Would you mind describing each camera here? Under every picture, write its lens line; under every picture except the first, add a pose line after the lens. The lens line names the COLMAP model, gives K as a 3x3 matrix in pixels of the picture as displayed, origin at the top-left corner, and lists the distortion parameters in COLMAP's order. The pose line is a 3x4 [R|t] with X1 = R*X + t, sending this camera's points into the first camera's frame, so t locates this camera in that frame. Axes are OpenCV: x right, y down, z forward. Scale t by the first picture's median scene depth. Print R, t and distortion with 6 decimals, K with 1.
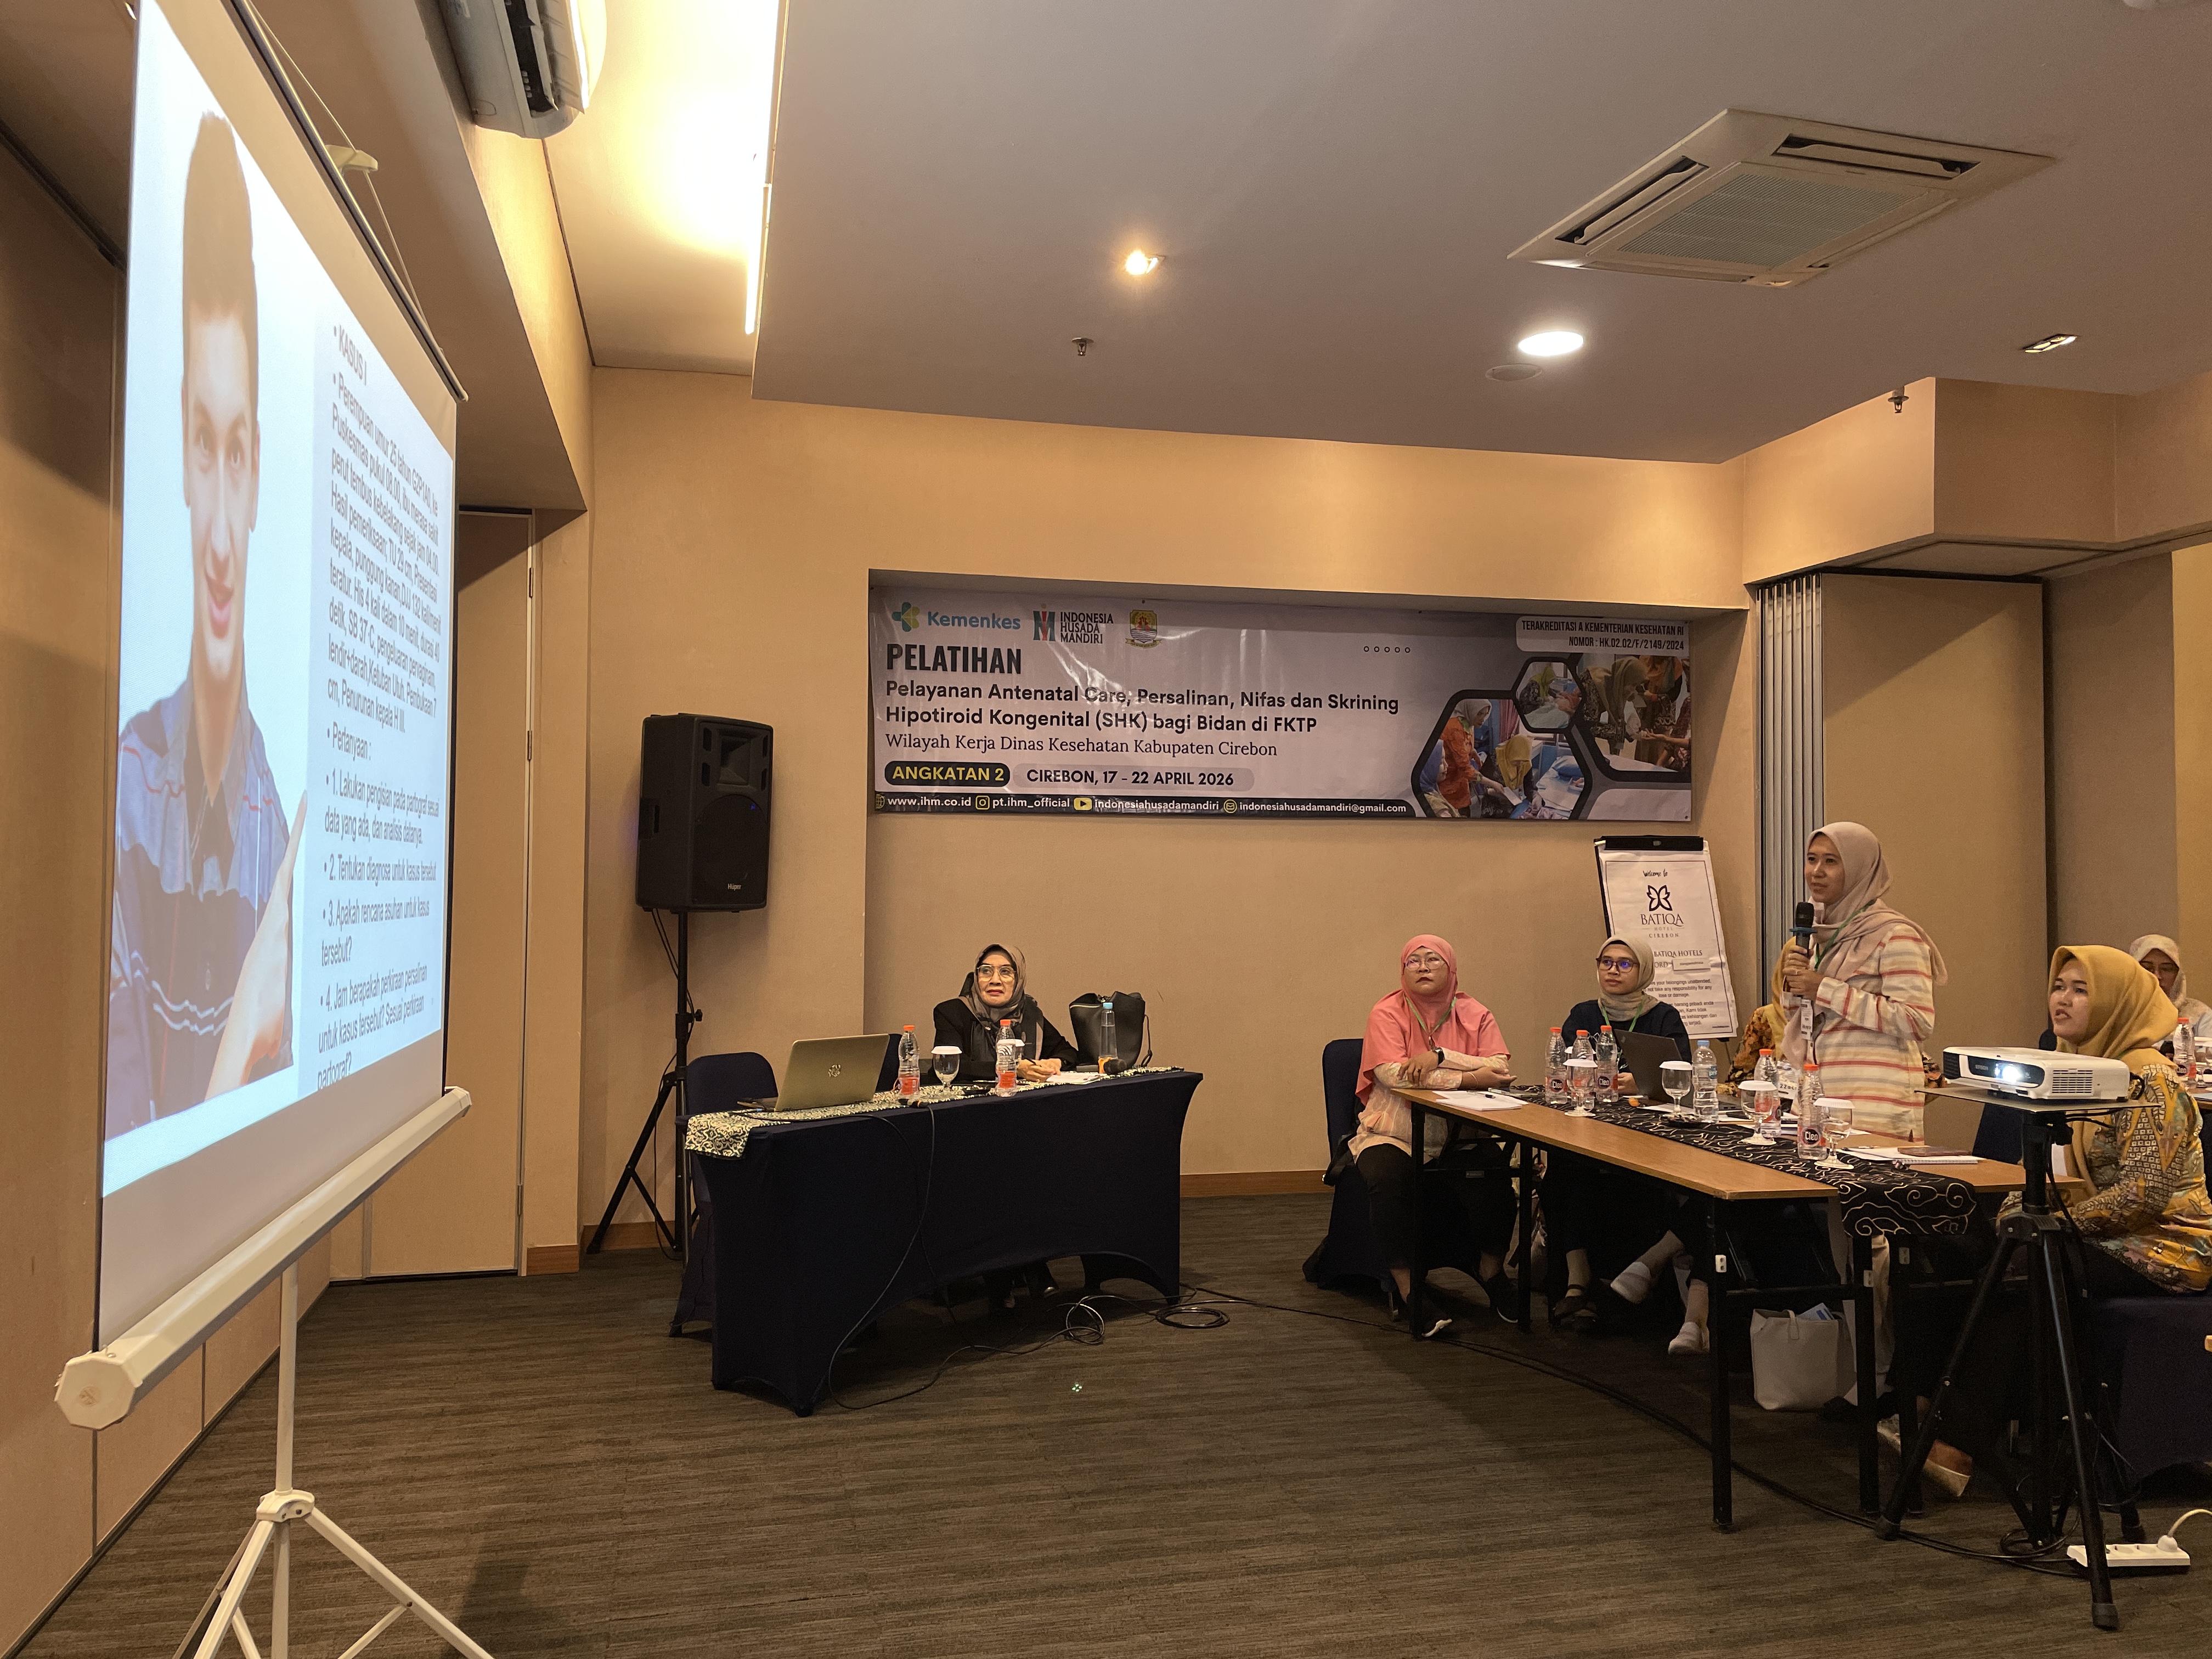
lens RADIAL K [[1665.0, 0, 1106.0], [0, 1665.0, 829.5], [0, 0, 1]] dist [0.108034, -0.134286]
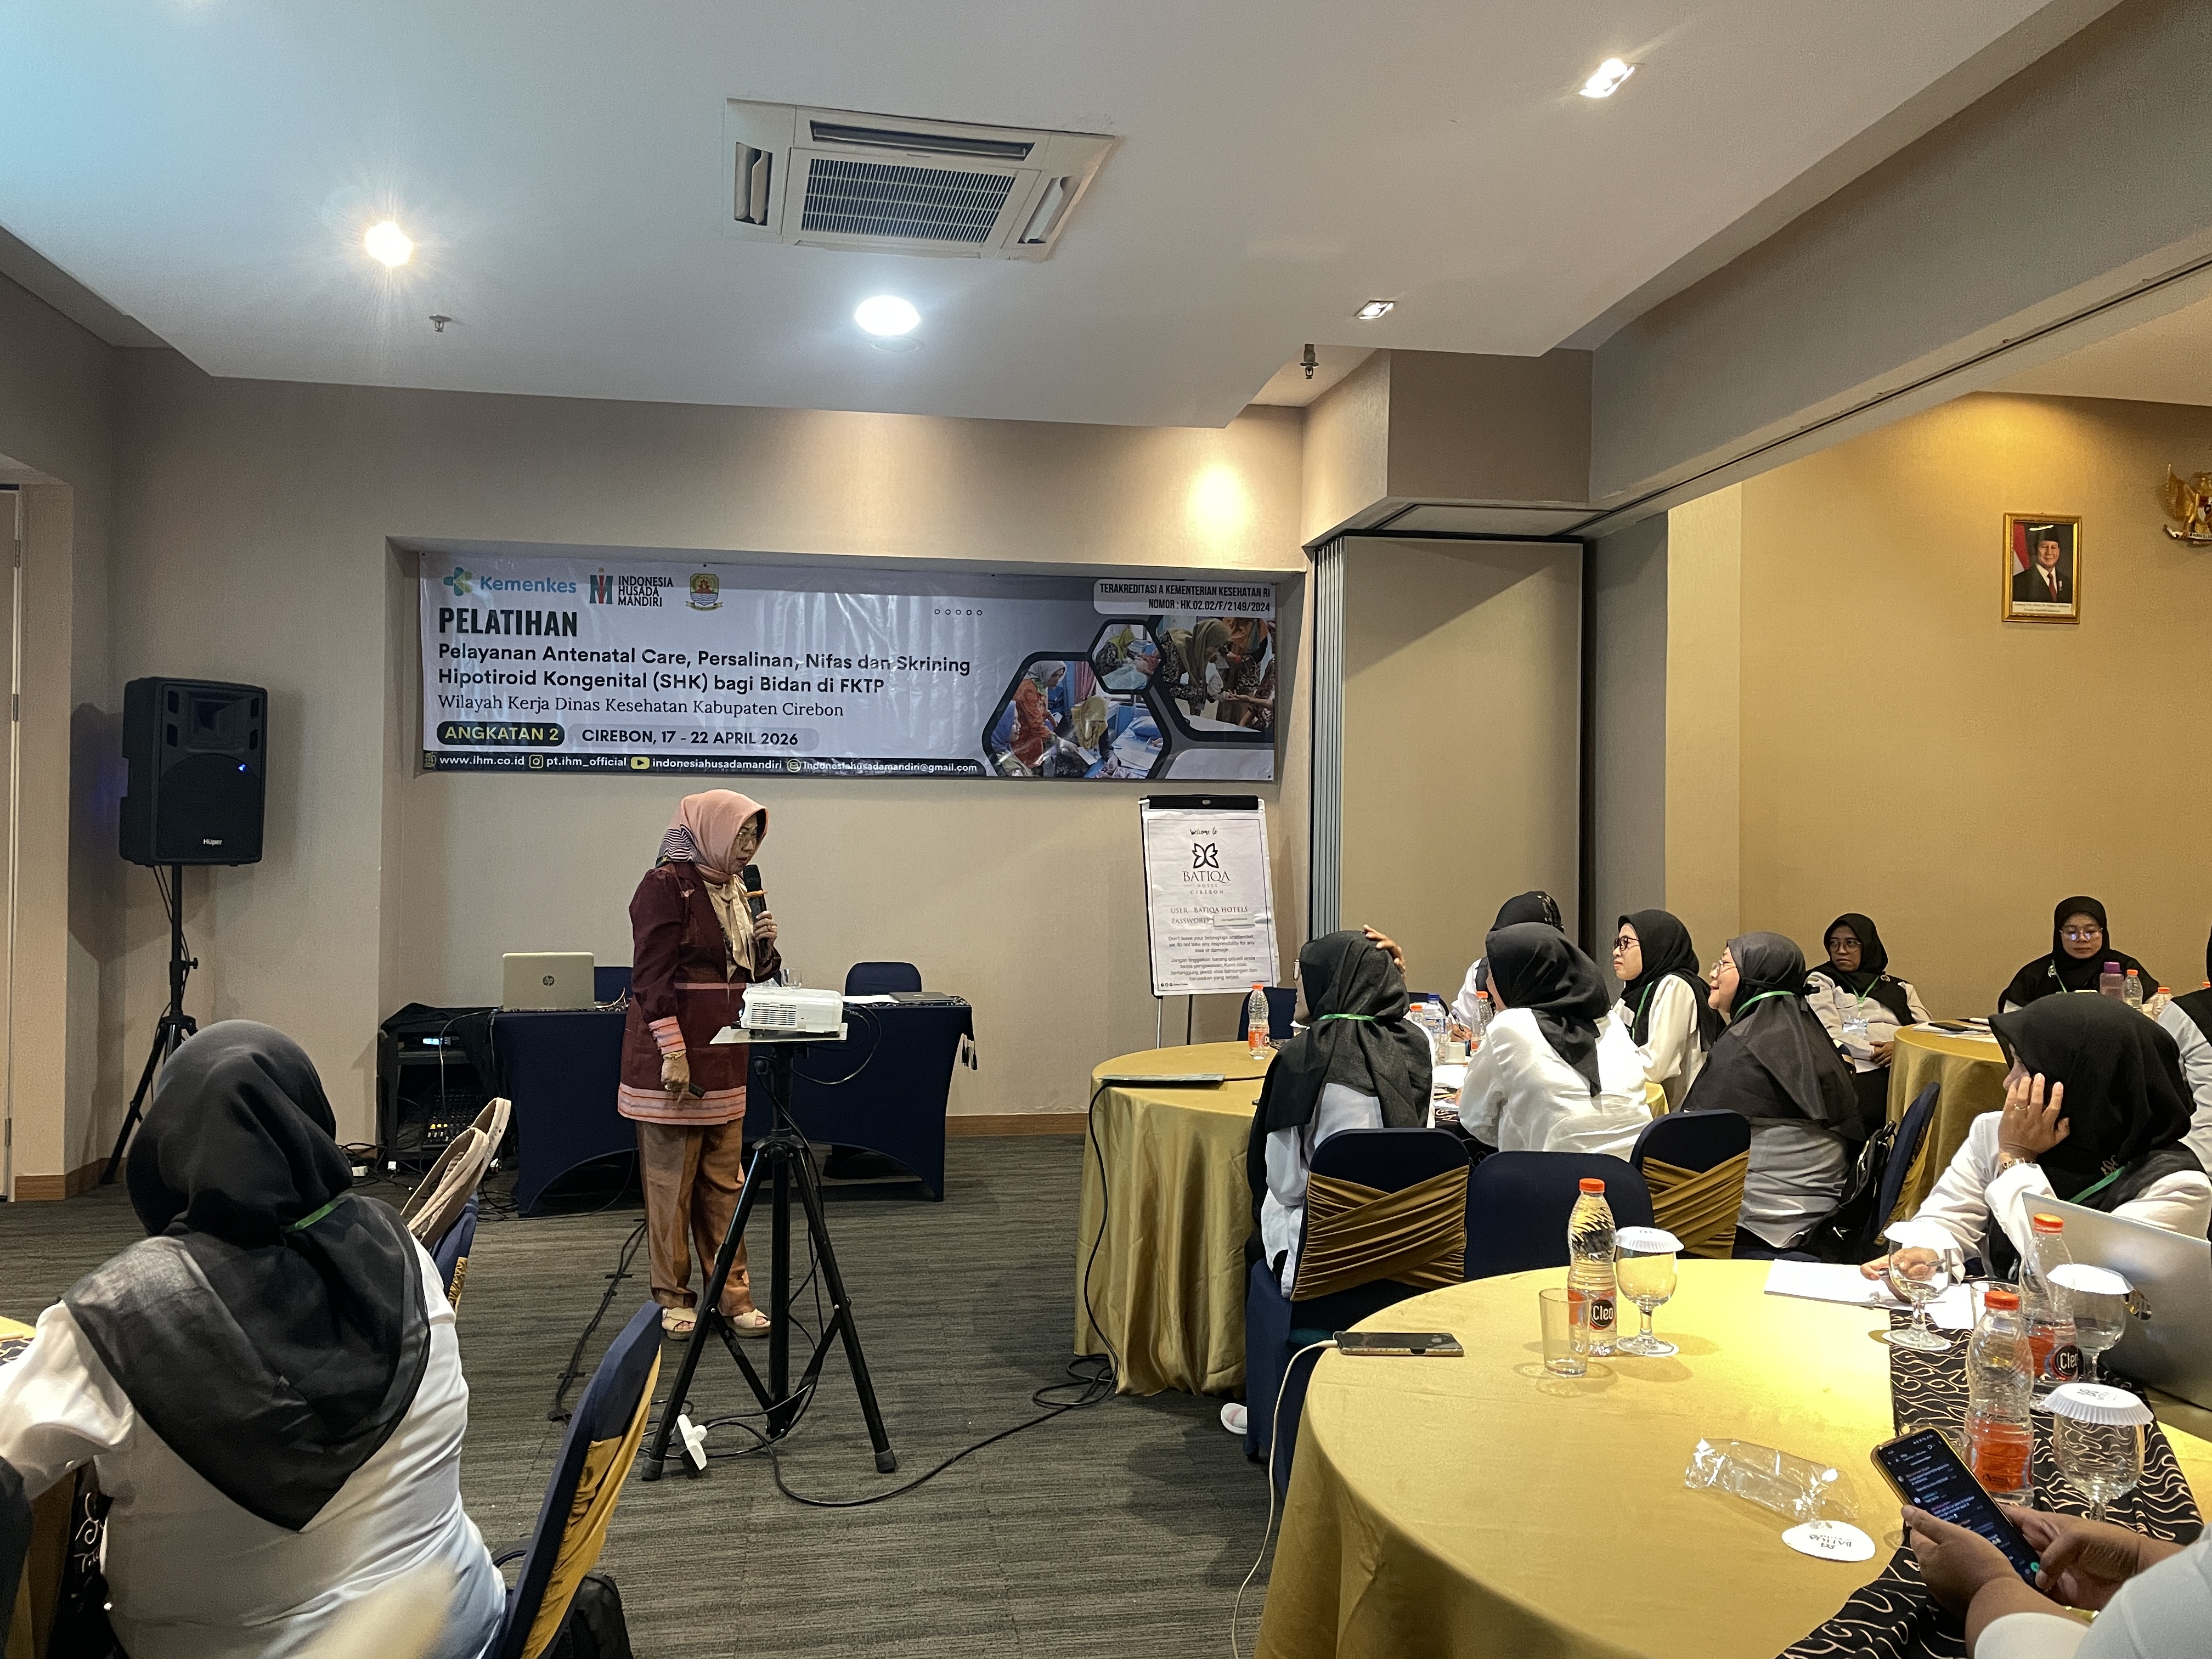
lens RADIAL K [[1665.0, 0, 1106.0], [0, 1665.0, 829.5], [0, 0, 1]] dist [0.108034, -0.134286]
pose [[0.996970, 0.002437, -0.077746, 0.348591], [-0.000796, 0.999777, 0.021125, 0.003588], [0.077780, -0.020999, 0.996749, -0.013329]]
